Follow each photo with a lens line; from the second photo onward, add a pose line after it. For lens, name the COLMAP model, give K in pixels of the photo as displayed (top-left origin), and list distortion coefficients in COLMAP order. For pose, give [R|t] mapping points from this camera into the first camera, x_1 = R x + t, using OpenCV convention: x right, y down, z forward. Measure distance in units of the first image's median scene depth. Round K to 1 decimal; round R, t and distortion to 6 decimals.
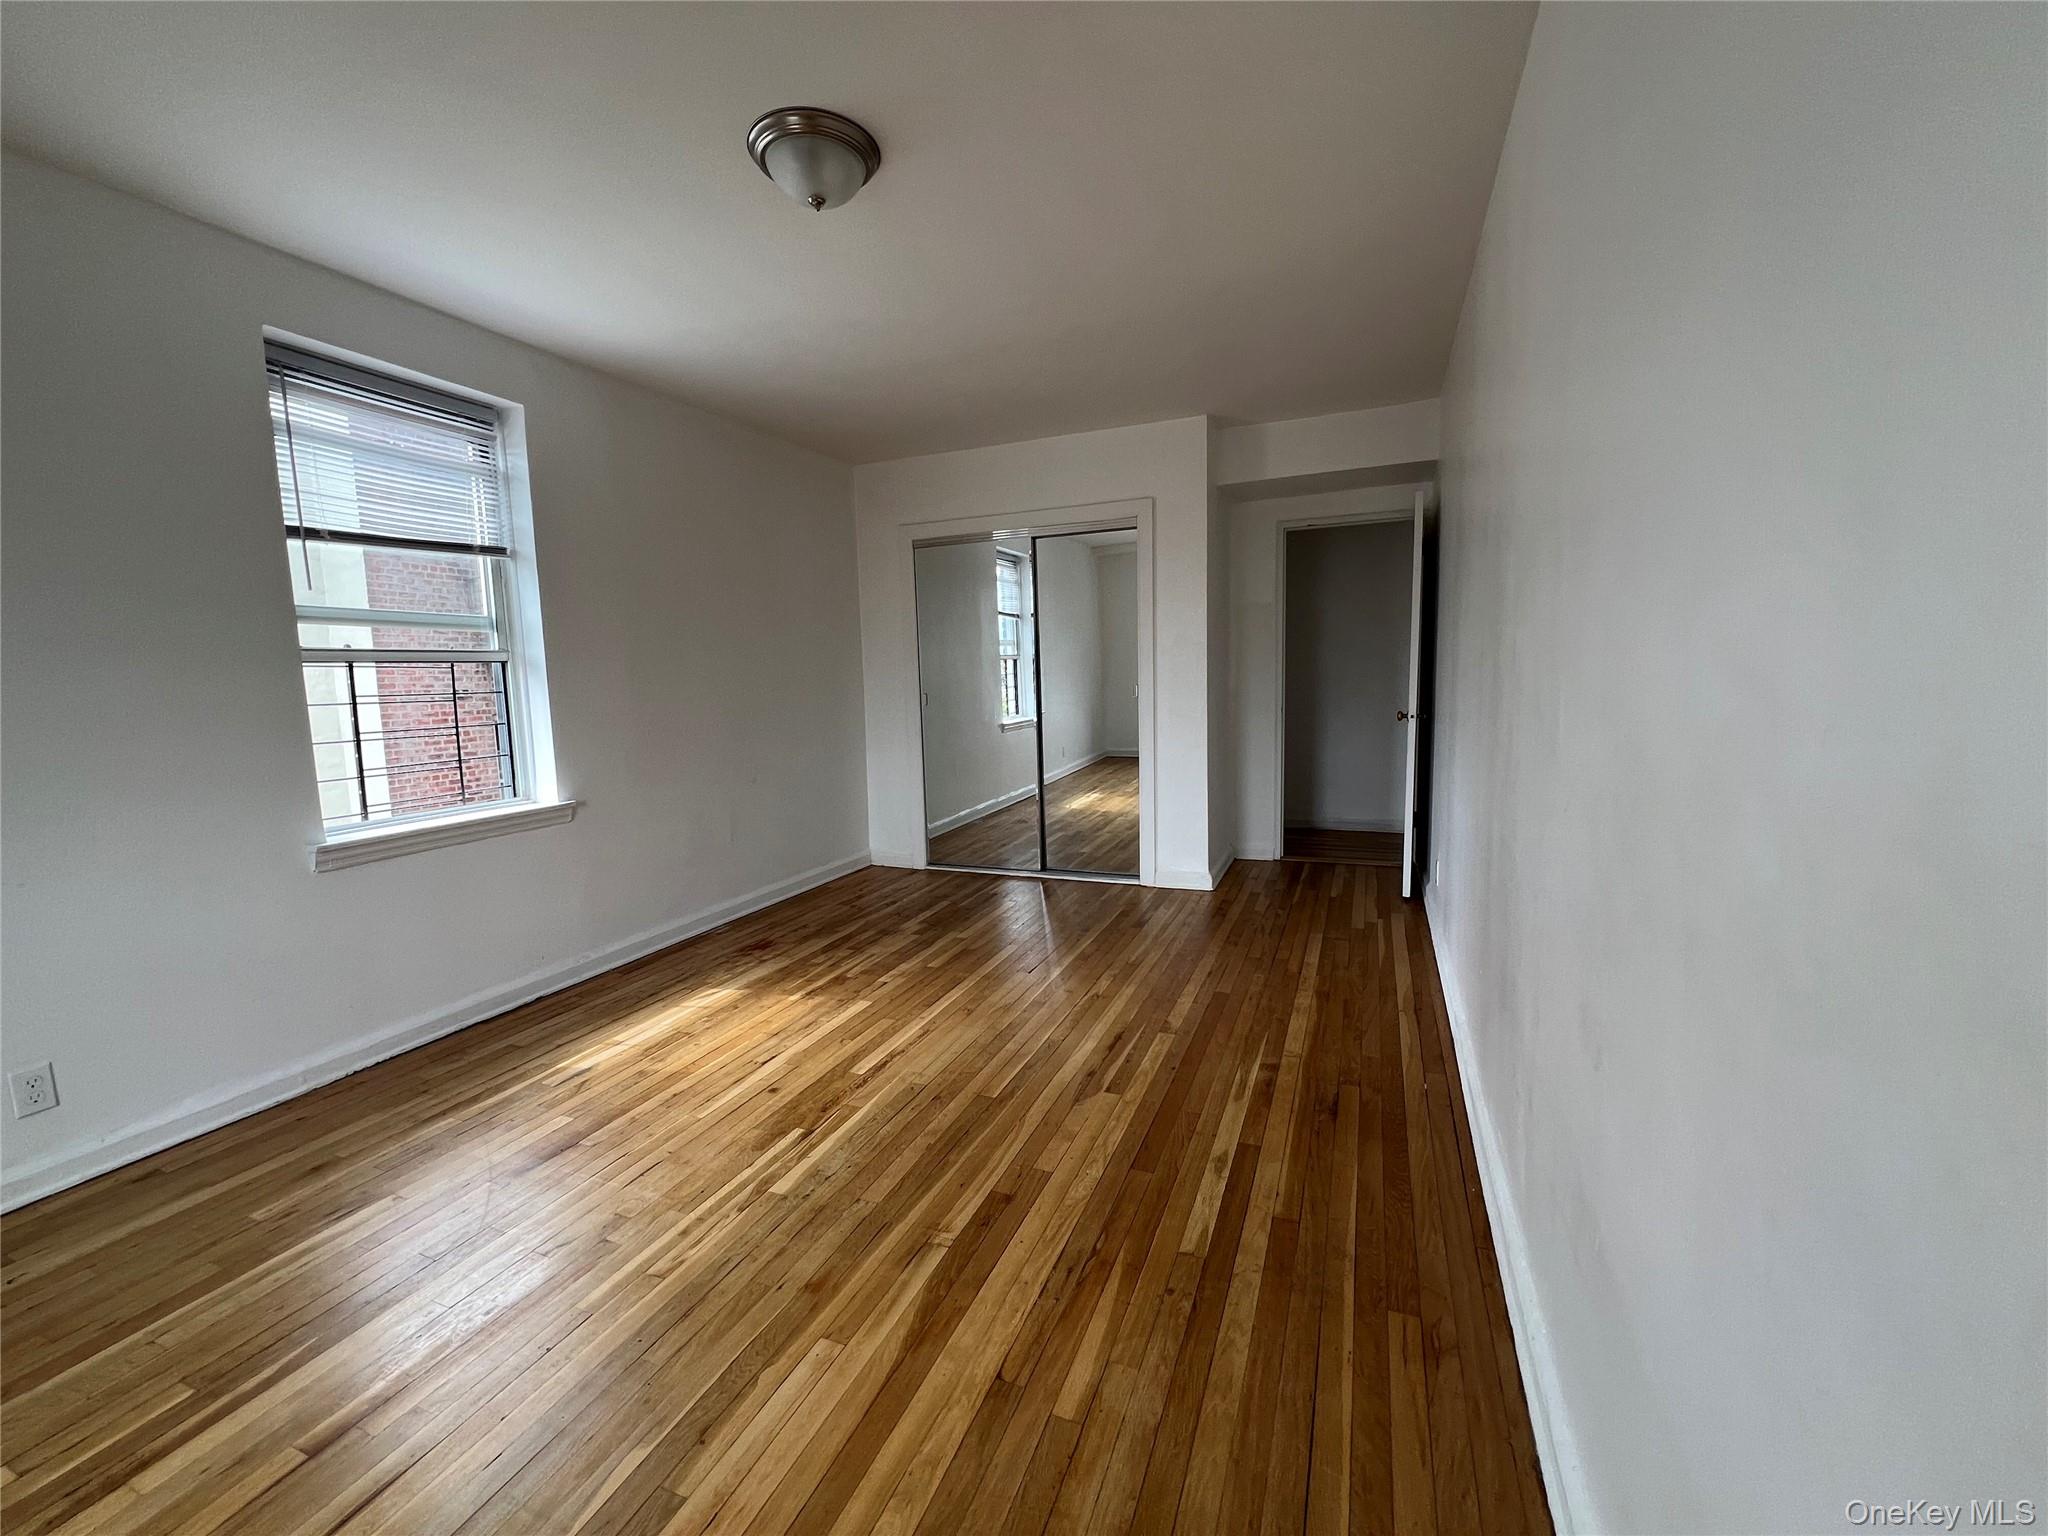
lens RADIAL K [[808.6, 0, 1014.9], [0, 808.6, 773.0], [0, 0, 1]] dist [-0.002639, -0.000404]
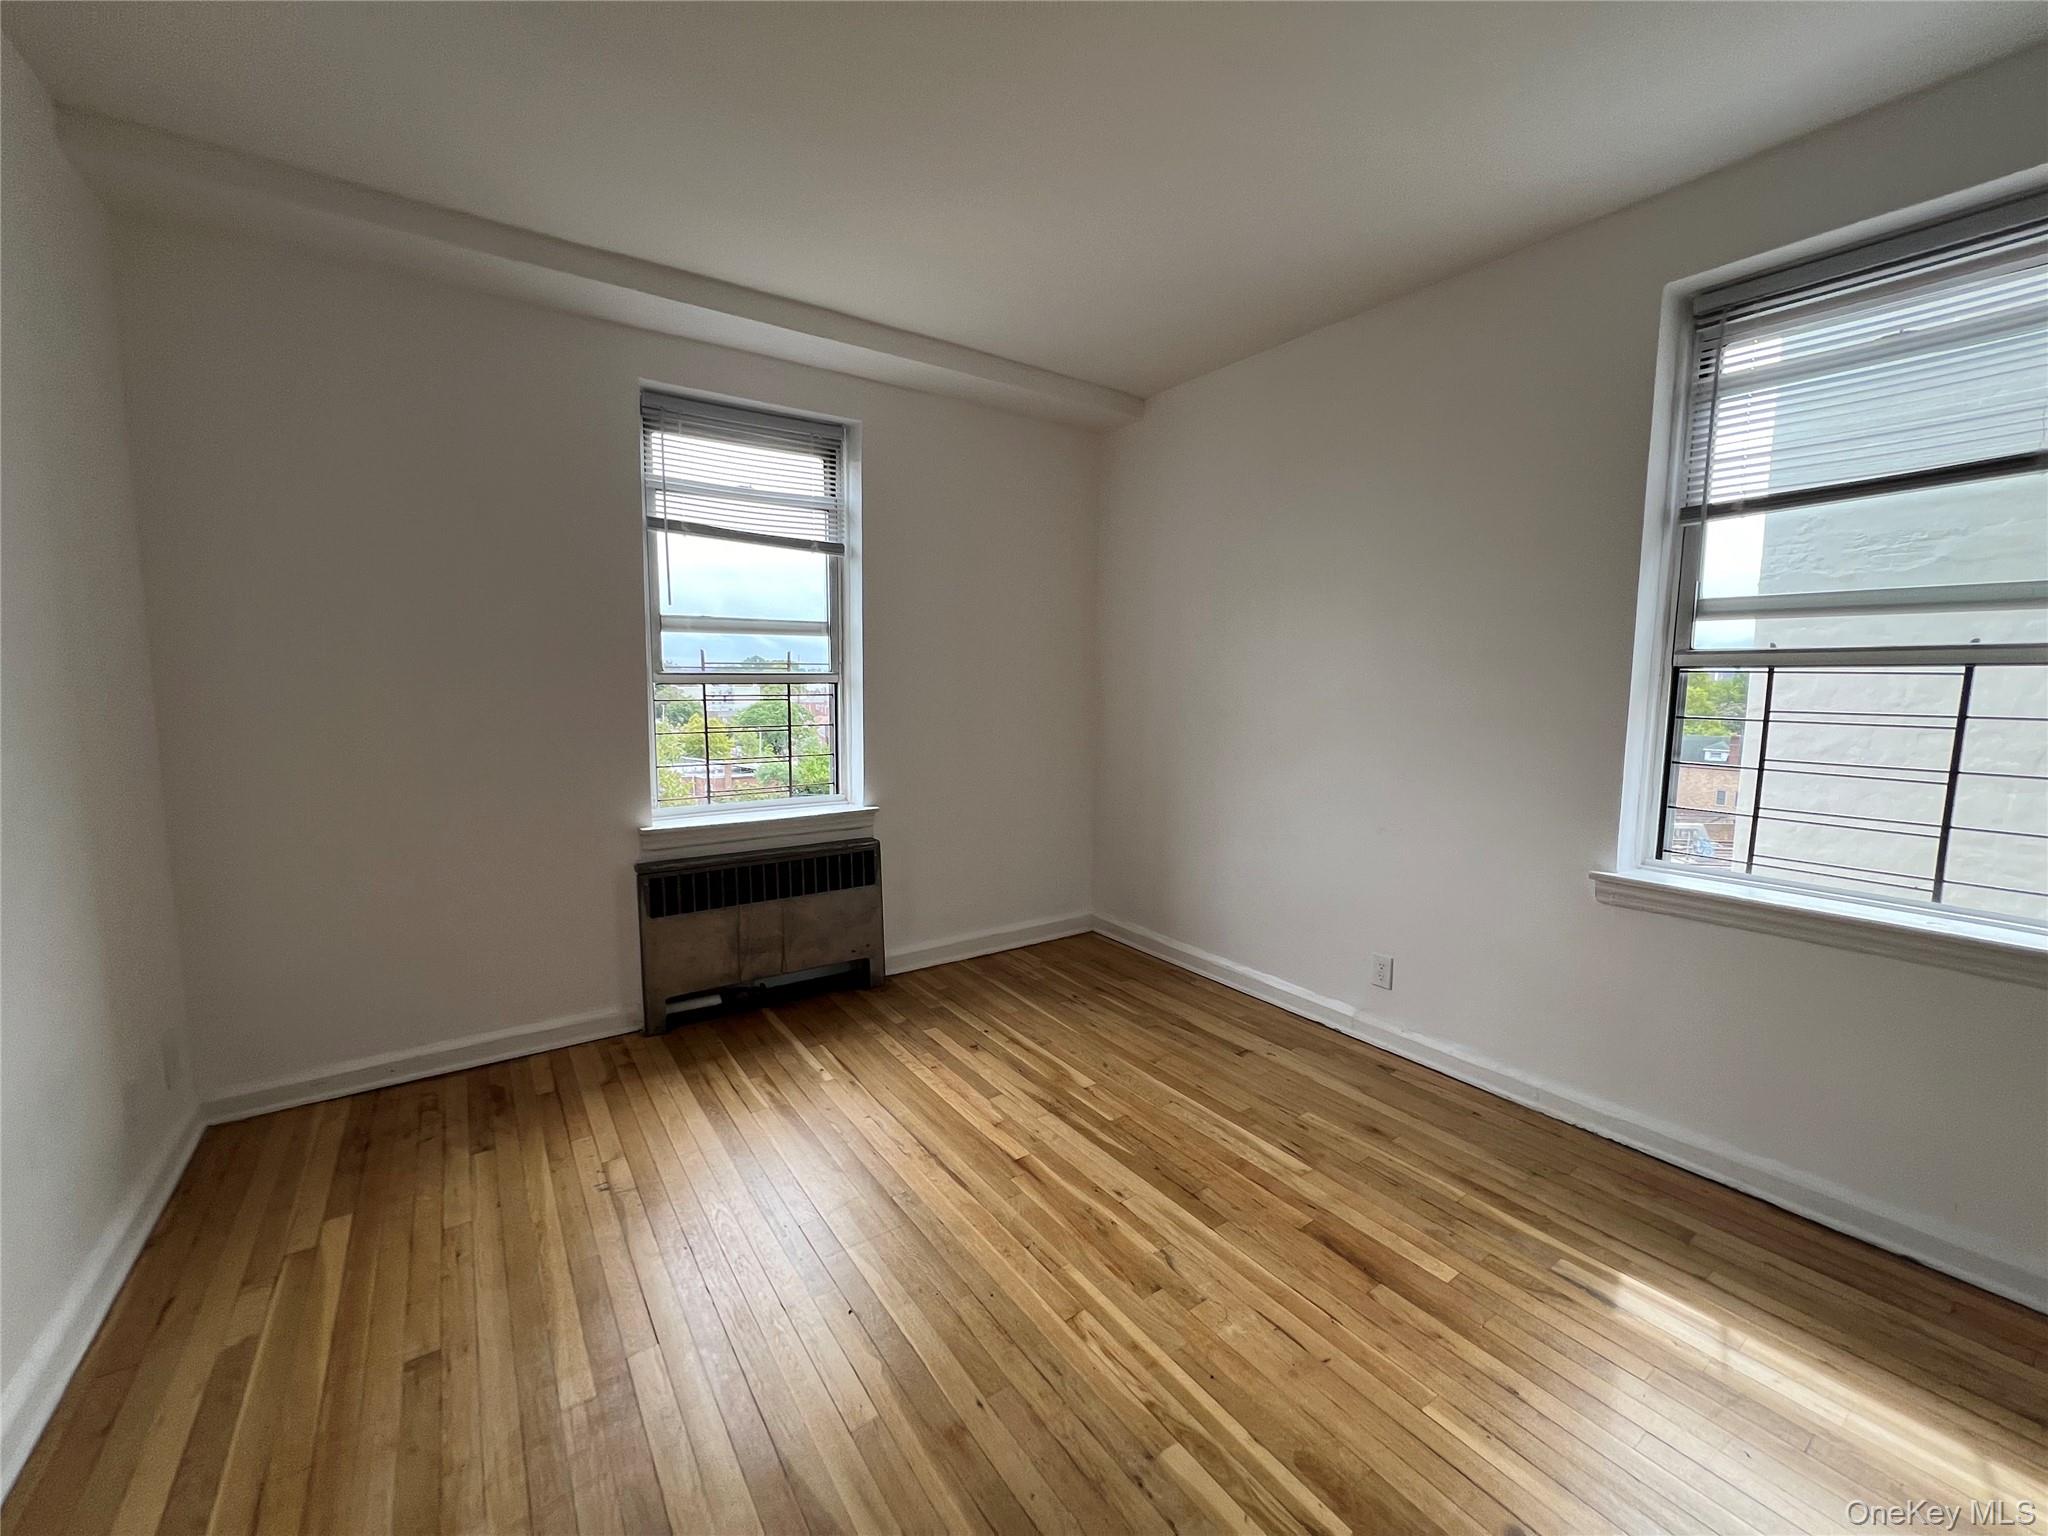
lens RADIAL K [[818.8, 0, 1020.6], [0, 818.8, 765.5], [0, 0, 1]] dist [-0.007180, 0.000782]
pose [[-0.527557, 0.112489, -0.842039, 0.228360], [-0.096493, 0.976845, 0.190953, -0.136640], [0.844022, 0.181990, -0.504487, 0.886281]]
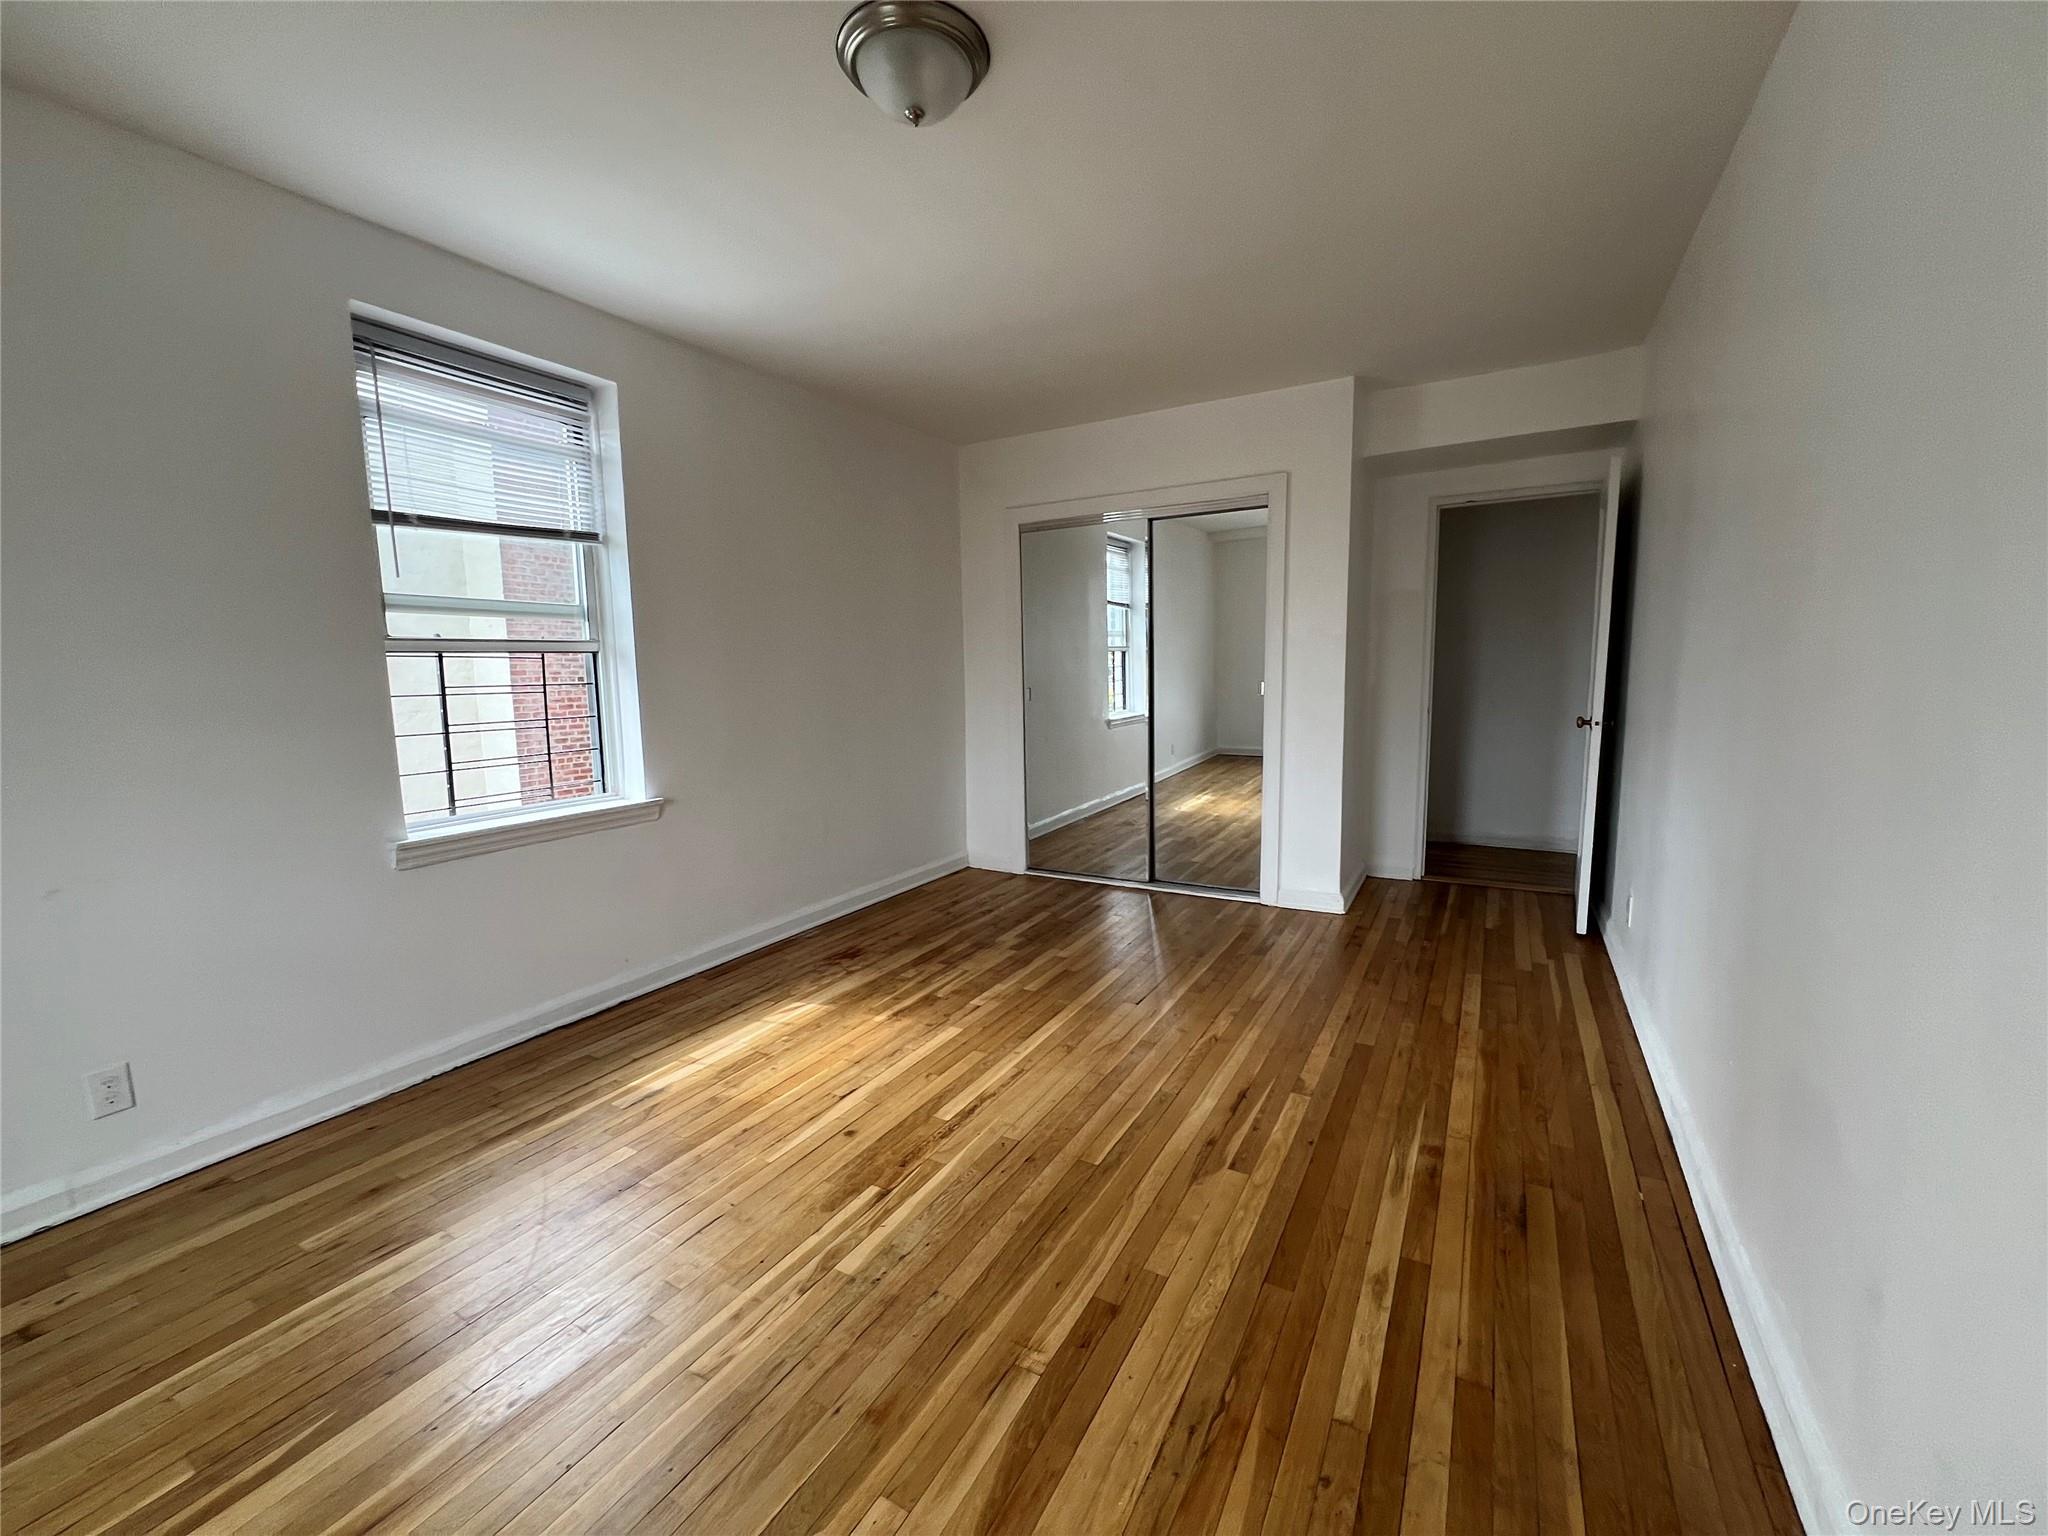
lens RADIAL K [[808.6, 0, 1019.6], [0, 808.6, 769.7], [0, 0, 1]] dist [-0.002639, -0.000404]
pose [[0.992455, 0.024325, -0.120171, -0.013539], [-0.023386, 0.999684, 0.009217, -0.023235], [0.120357, -0.006338, 0.992710, 0.131332]]
